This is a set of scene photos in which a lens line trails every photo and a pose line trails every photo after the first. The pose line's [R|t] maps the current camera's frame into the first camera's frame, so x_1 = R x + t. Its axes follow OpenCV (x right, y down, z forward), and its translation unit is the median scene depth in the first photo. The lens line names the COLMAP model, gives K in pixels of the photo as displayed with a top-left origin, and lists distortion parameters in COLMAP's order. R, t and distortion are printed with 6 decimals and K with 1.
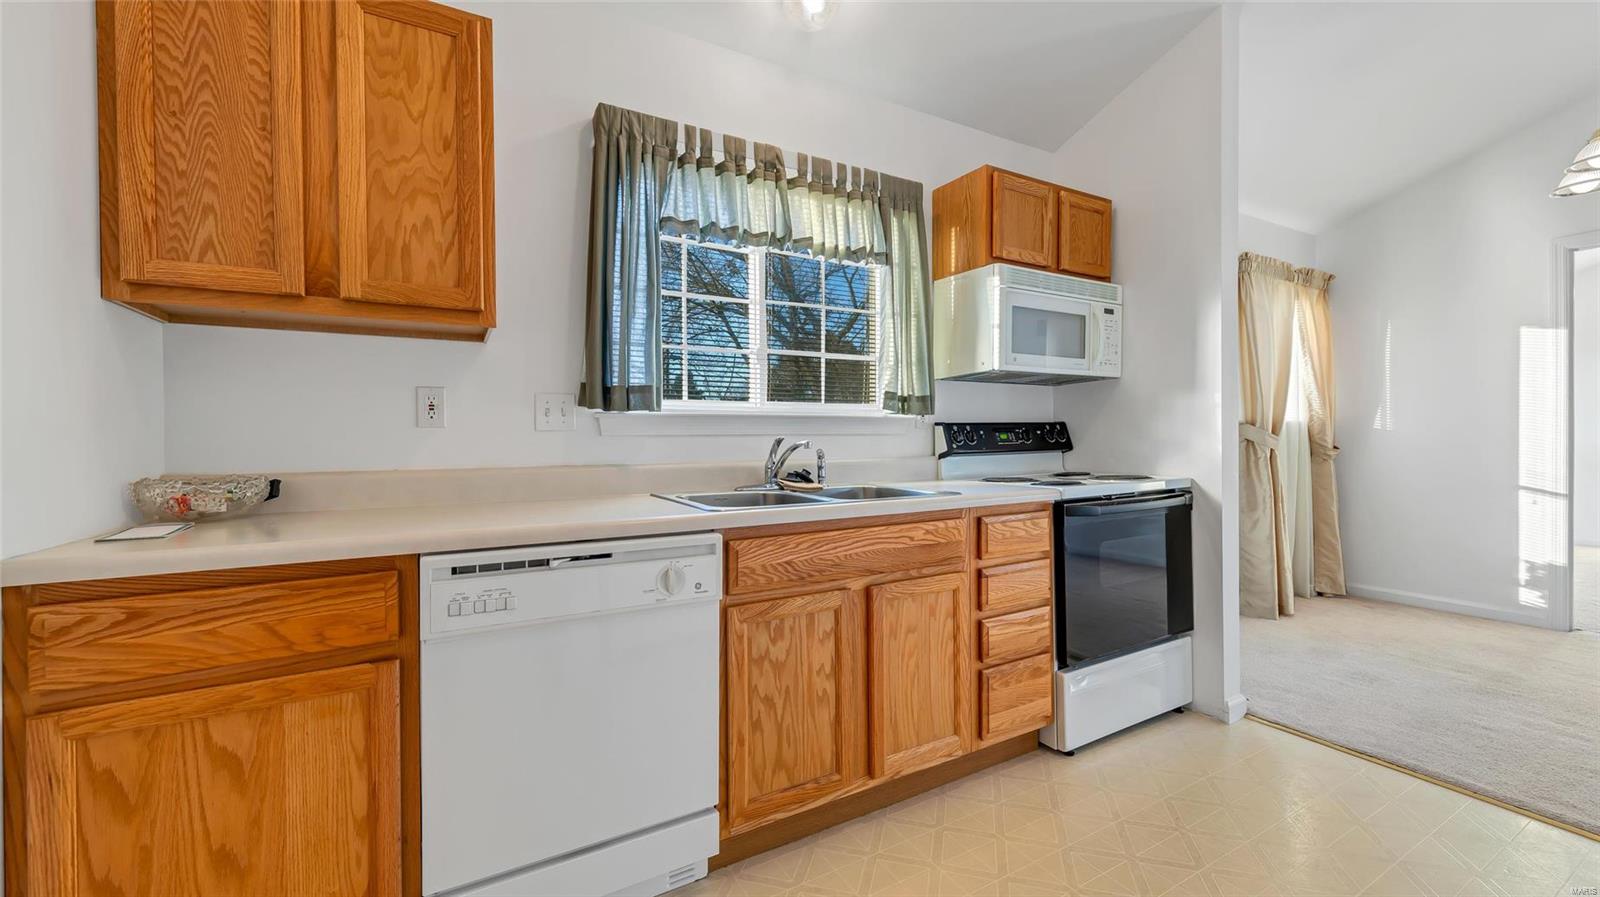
lens RADIAL K [[618.5, 0, 803.2], [0, 618.5, 439.6], [0, 0, 1]] dist [-0.000492, 0.000125]
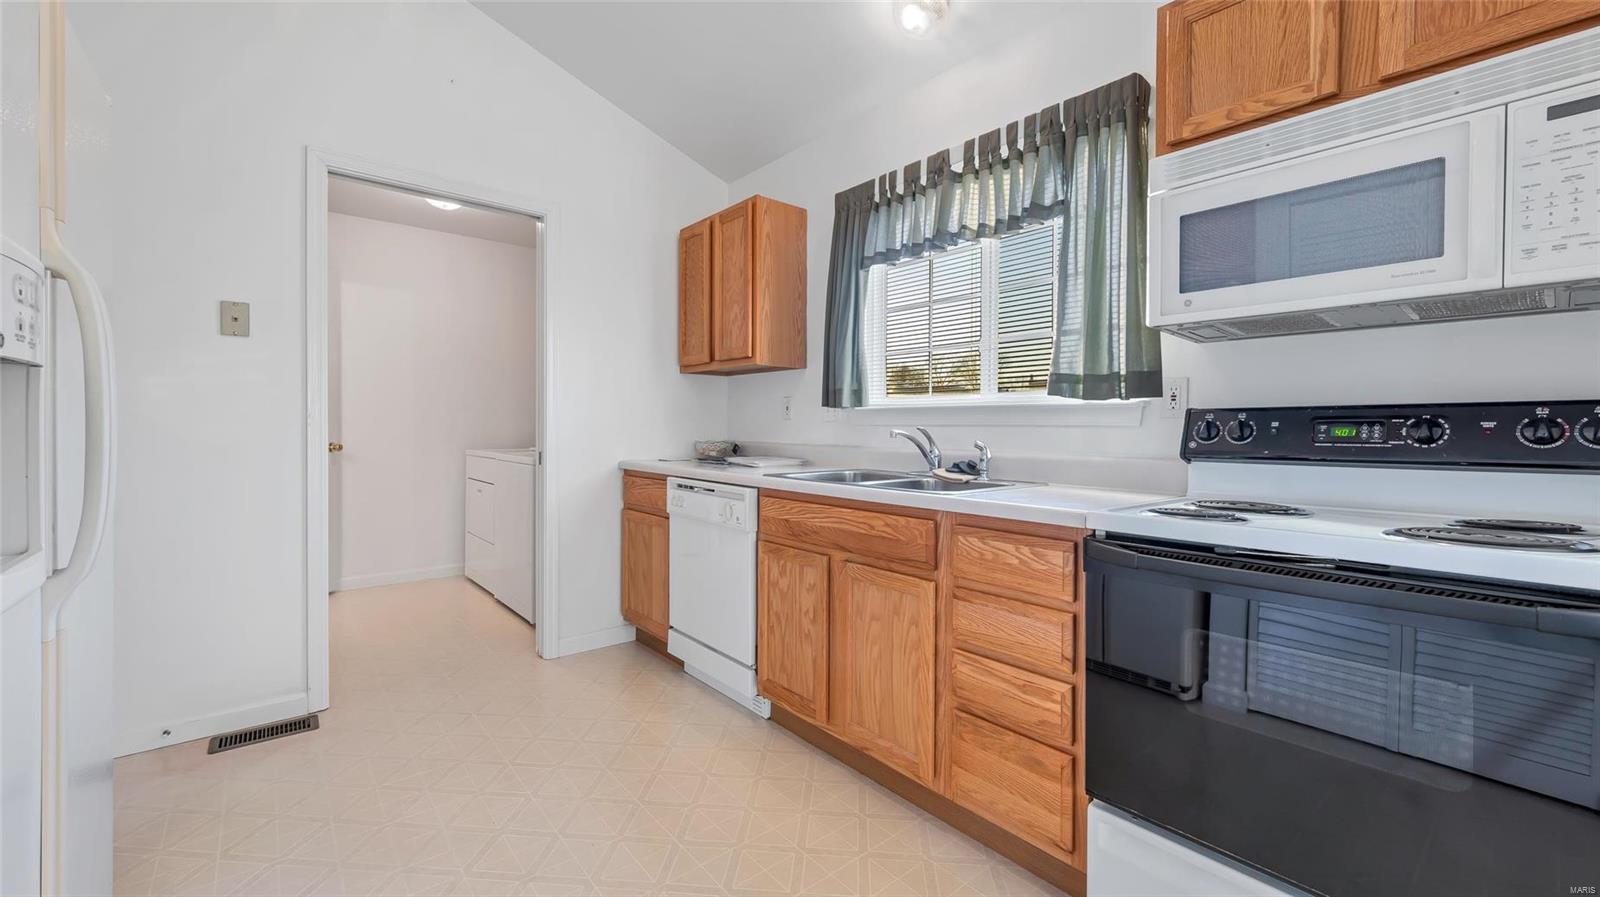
lens RADIAL K [[630.9, 0, 803.9], [0, 630.9, 431.7], [0, 0, 1]] dist [0.001927, 0.000032]
pose [[0.192902, 0.016933, -0.981072, 1.034382], [-0.011994, 0.999817, 0.014899, -0.010588], [0.981145, 0.008893, 0.193070, 0.604436]]
